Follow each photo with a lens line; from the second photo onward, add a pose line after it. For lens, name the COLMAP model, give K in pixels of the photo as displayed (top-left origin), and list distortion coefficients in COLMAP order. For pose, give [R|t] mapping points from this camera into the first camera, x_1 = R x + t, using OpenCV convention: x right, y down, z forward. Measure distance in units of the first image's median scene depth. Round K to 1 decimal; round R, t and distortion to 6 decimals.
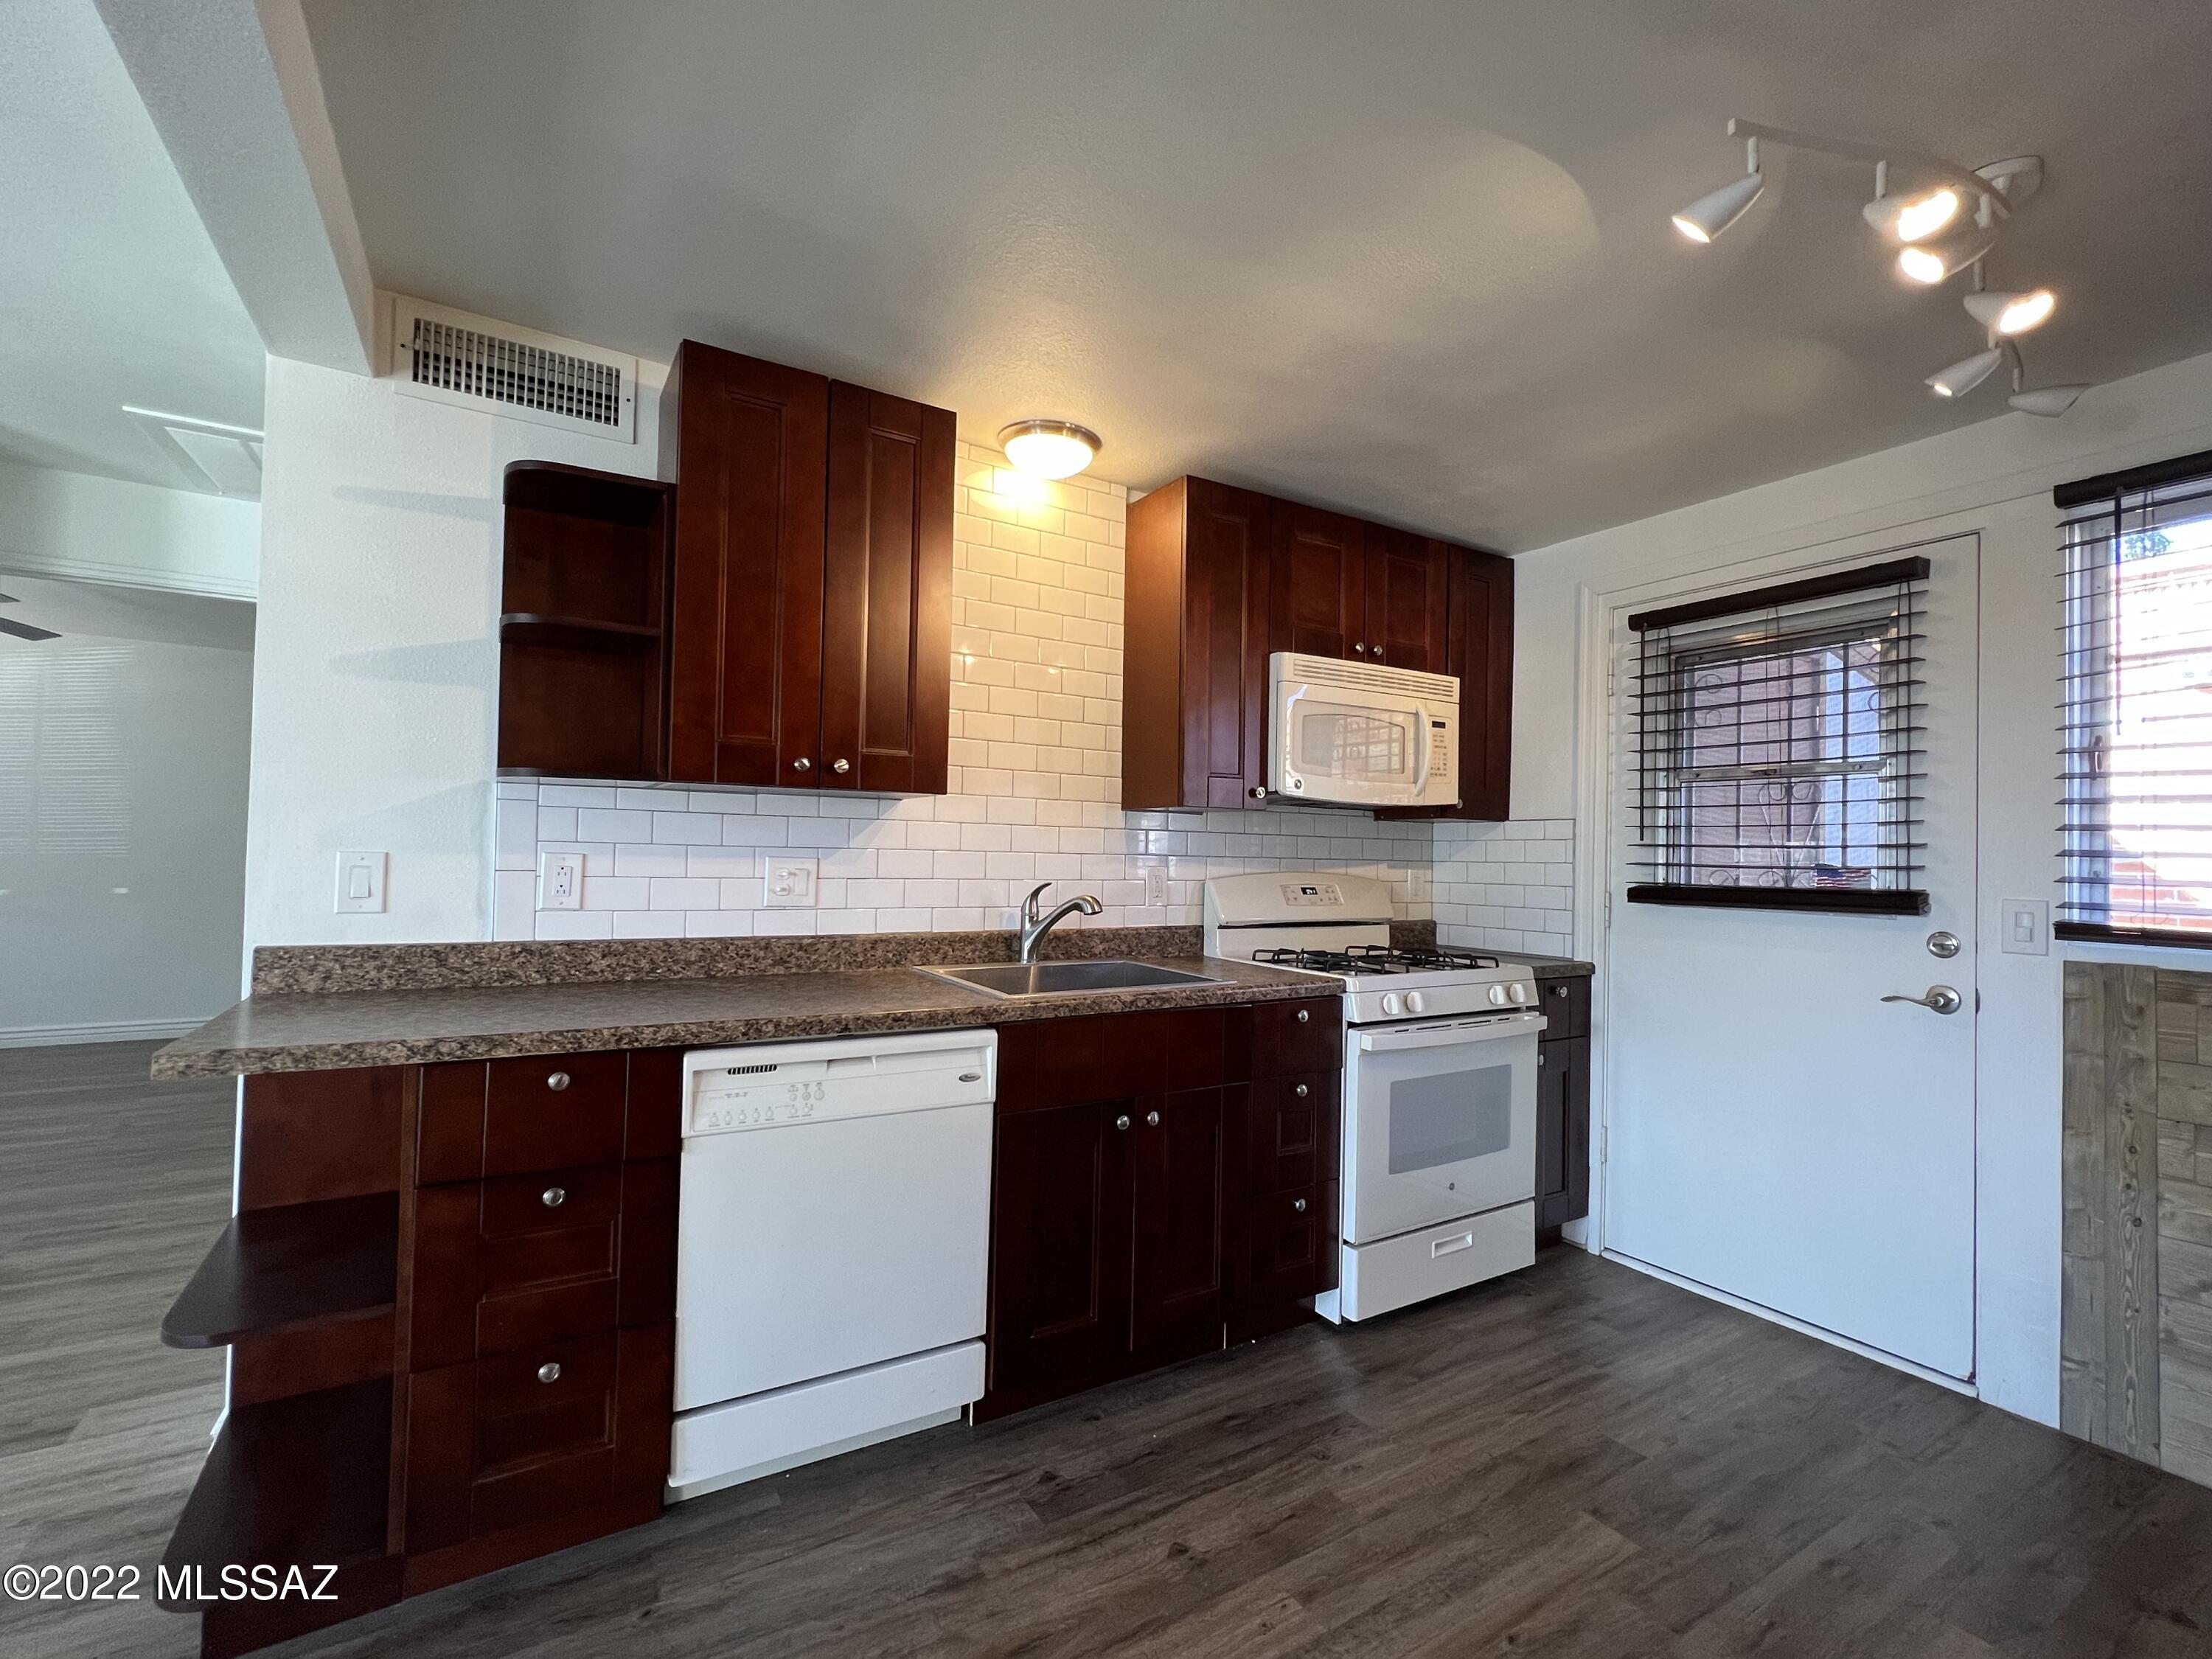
lens RADIAL K [[980.4, 0, 1096.7], [0, 980.4, 833.2], [0, 0, 1]] dist [-0.001973, 0.000444]
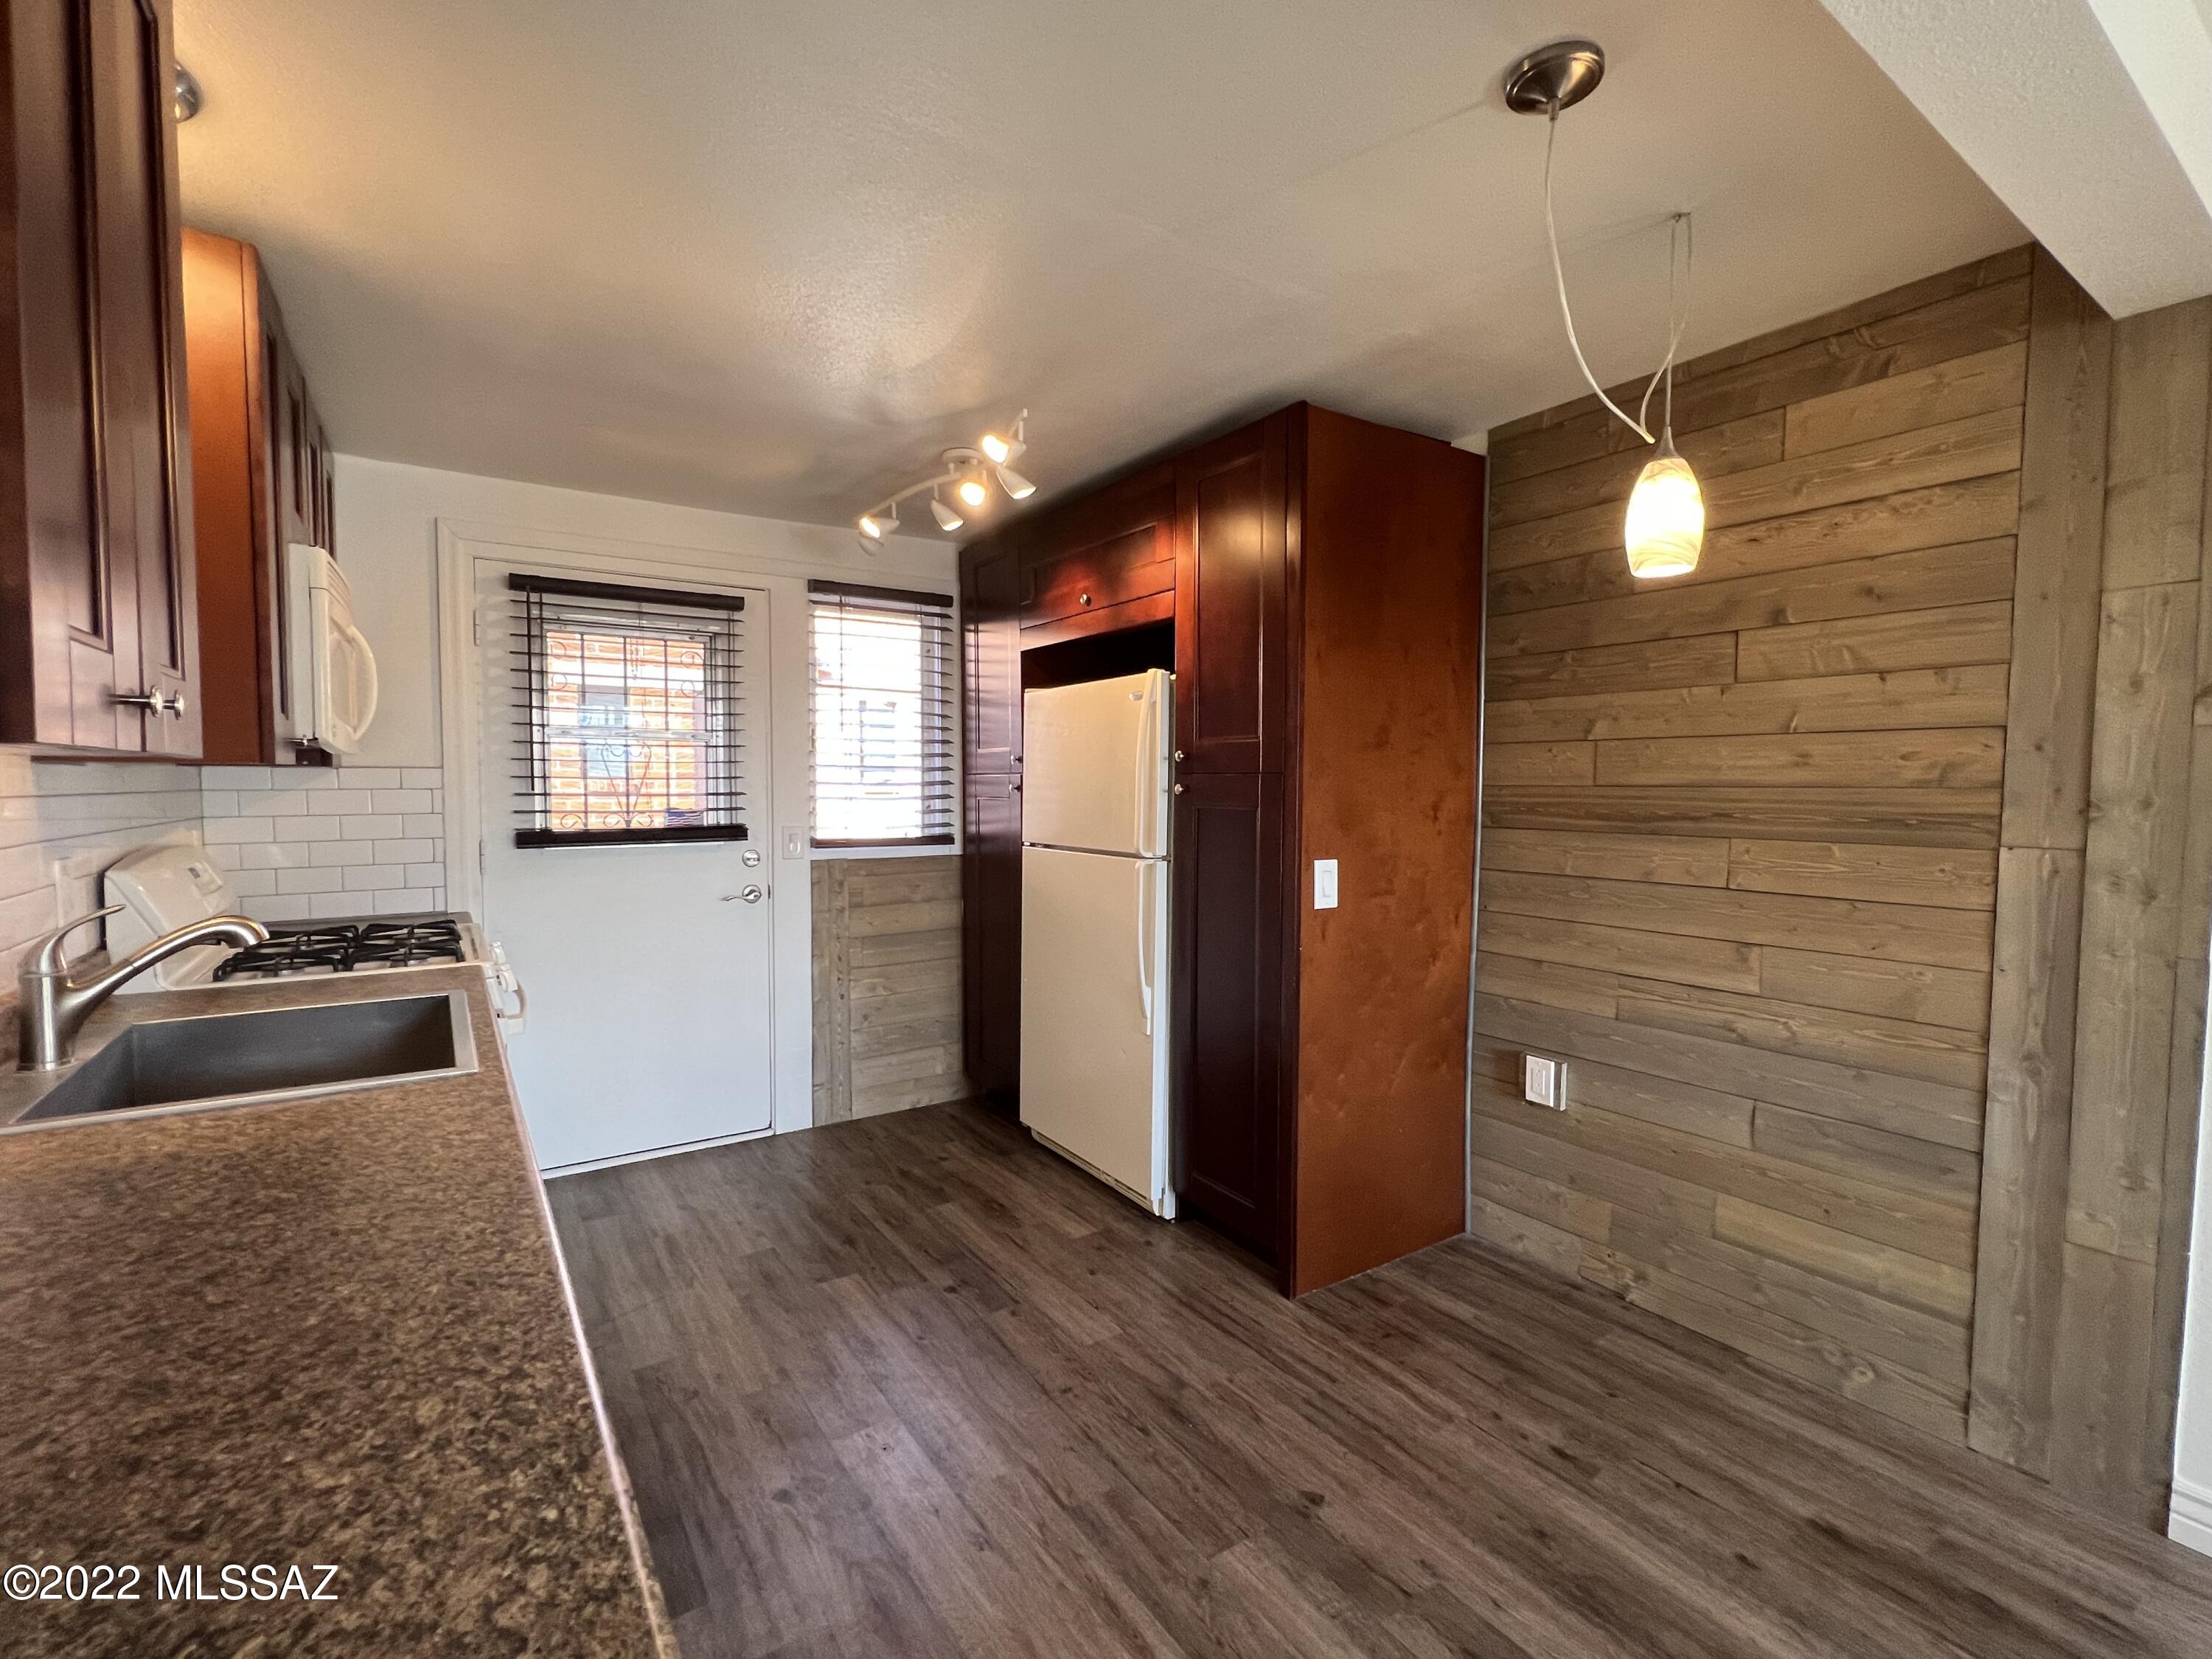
lens RADIAL K [[980.4, 0, 1100.7], [0, 980.4, 826.7], [0, 0, 1]] dist [-0.001973, 0.000444]
pose [[-0.050357, -0.065334, 0.996592, -0.742421], [-0.027191, 0.997578, 0.064024, -0.051923], [-0.998361, -0.023874, -0.052011, 0.579212]]
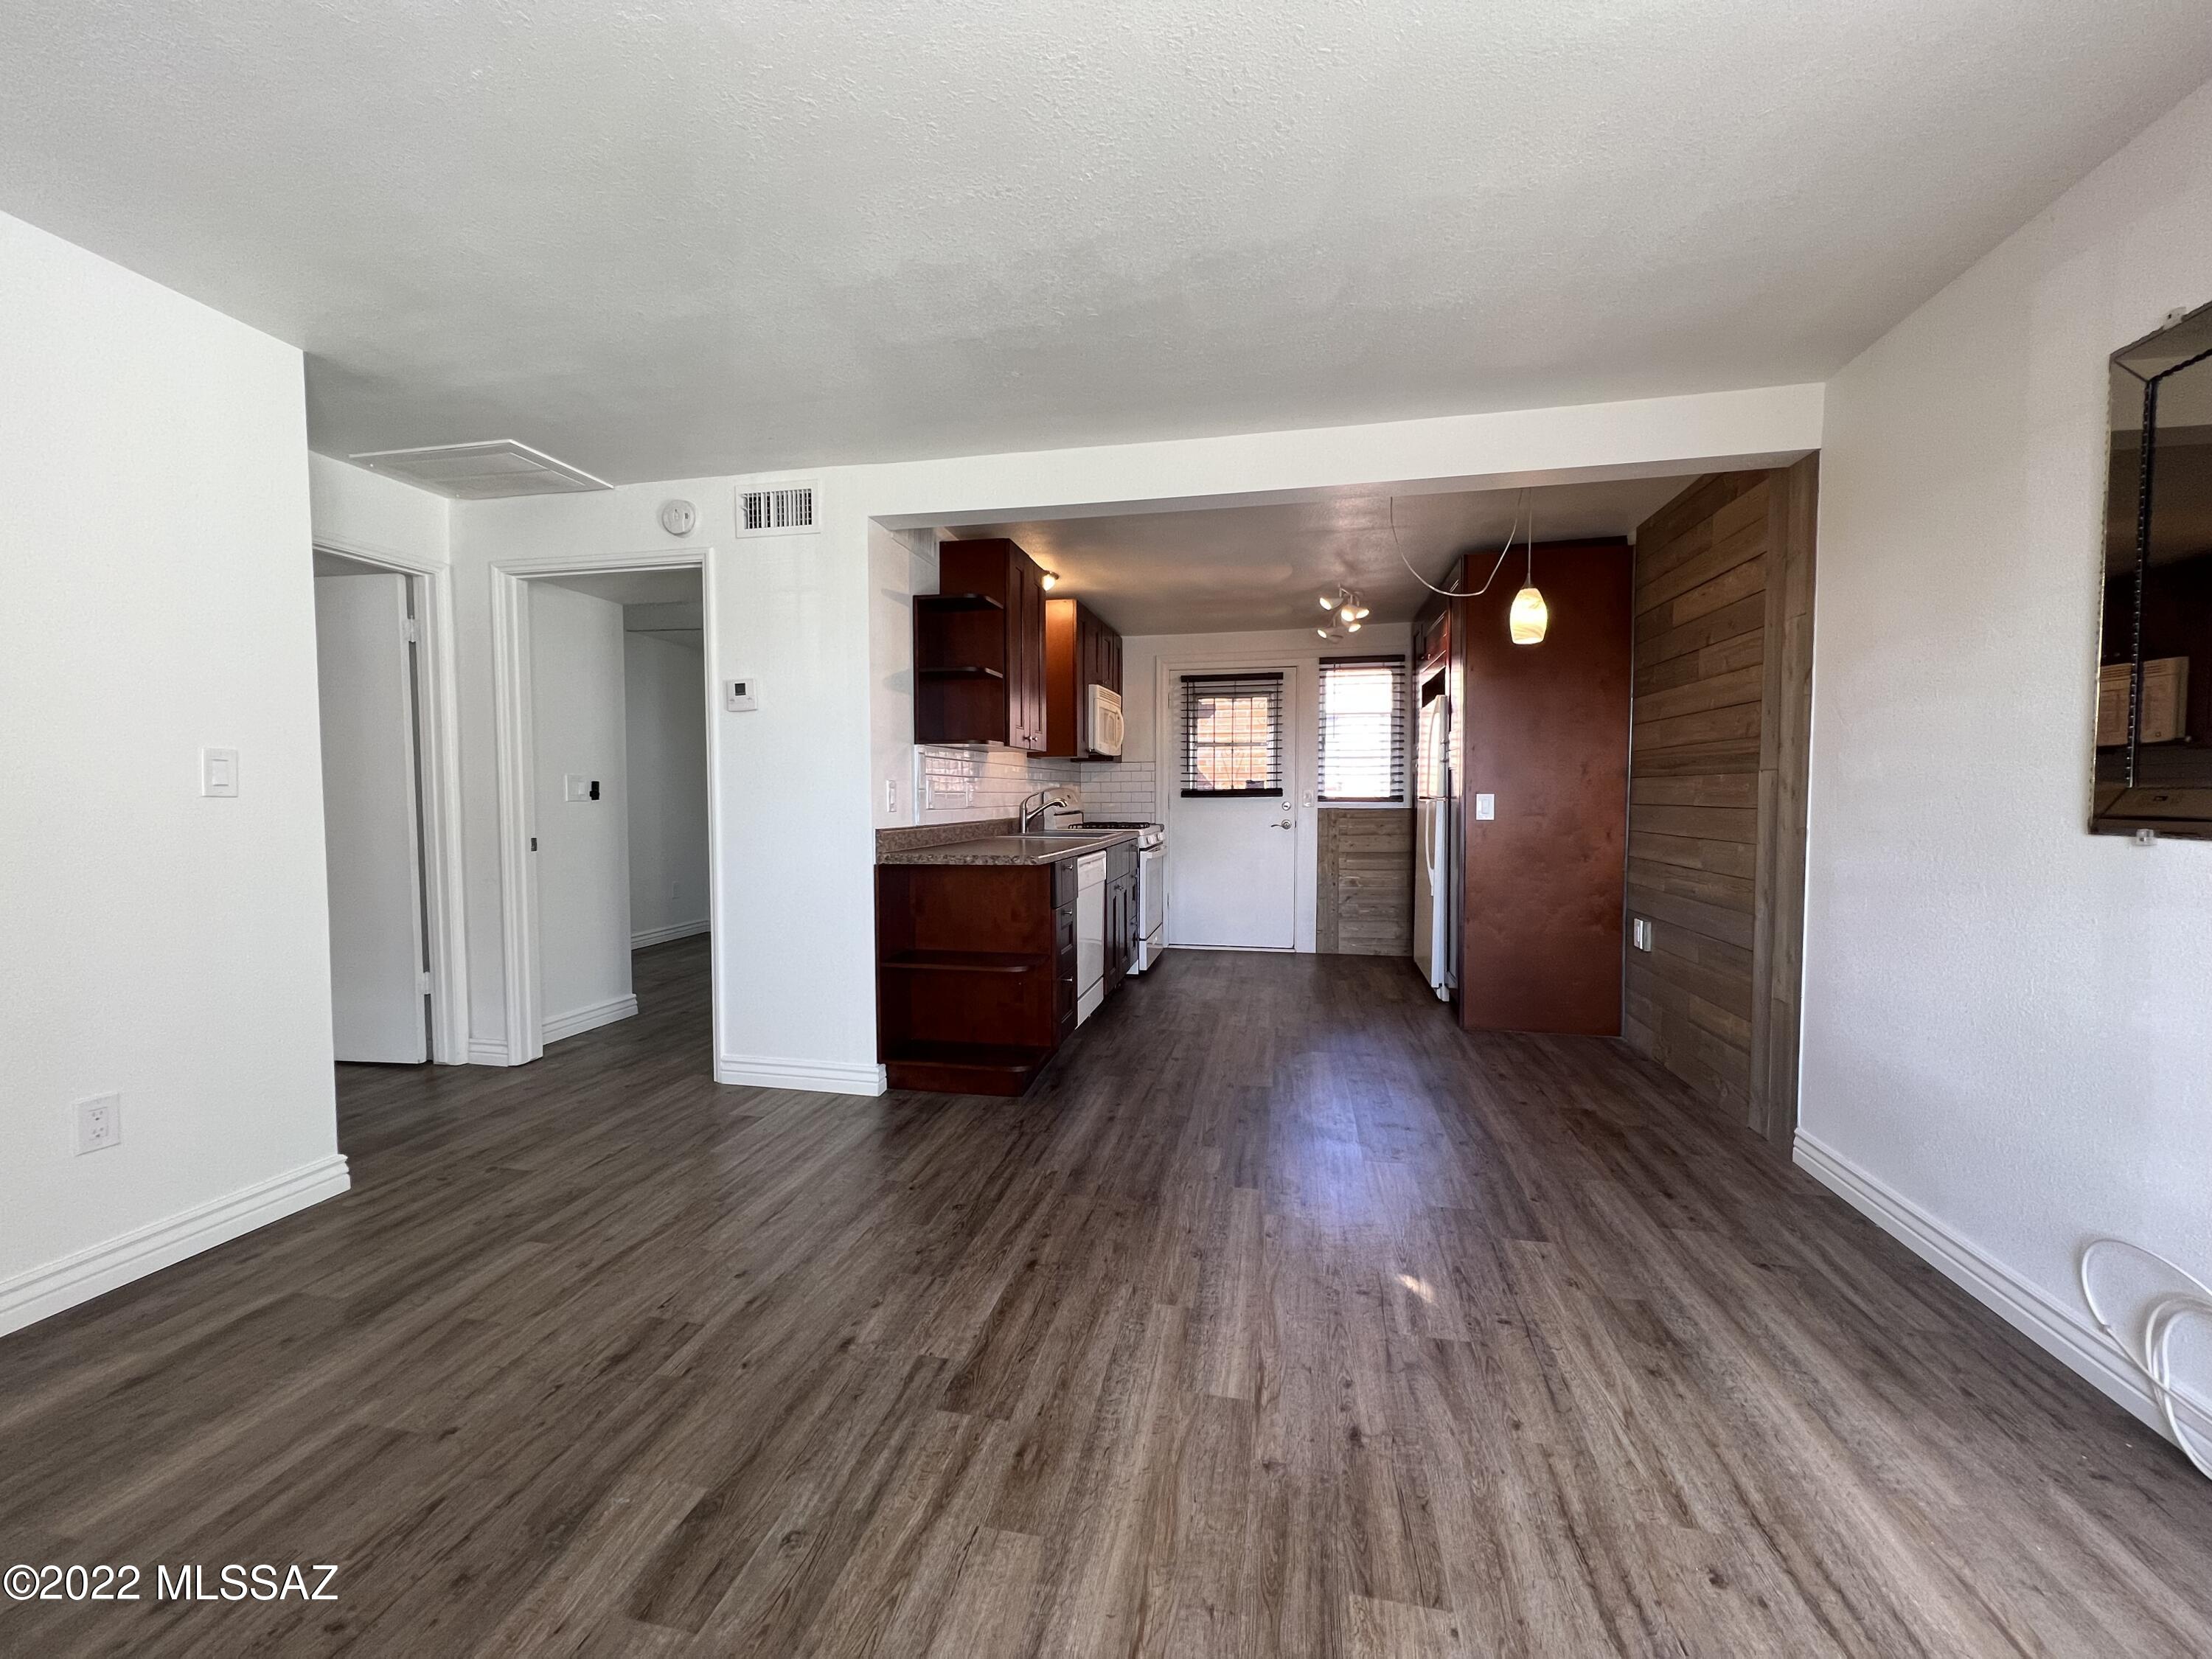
lens RADIAL K [[886.7, 0, 1101.7], [0, 886.7, 831.7], [0, 0, 1]] dist [-0.002381, 0.000722]
pose [[0.684724, -0.054684, 0.726748, -1.589795], [0.000843, 0.997240, 0.074244, -0.008194], [-0.728802, -0.050224, 0.682881, -0.461381]]
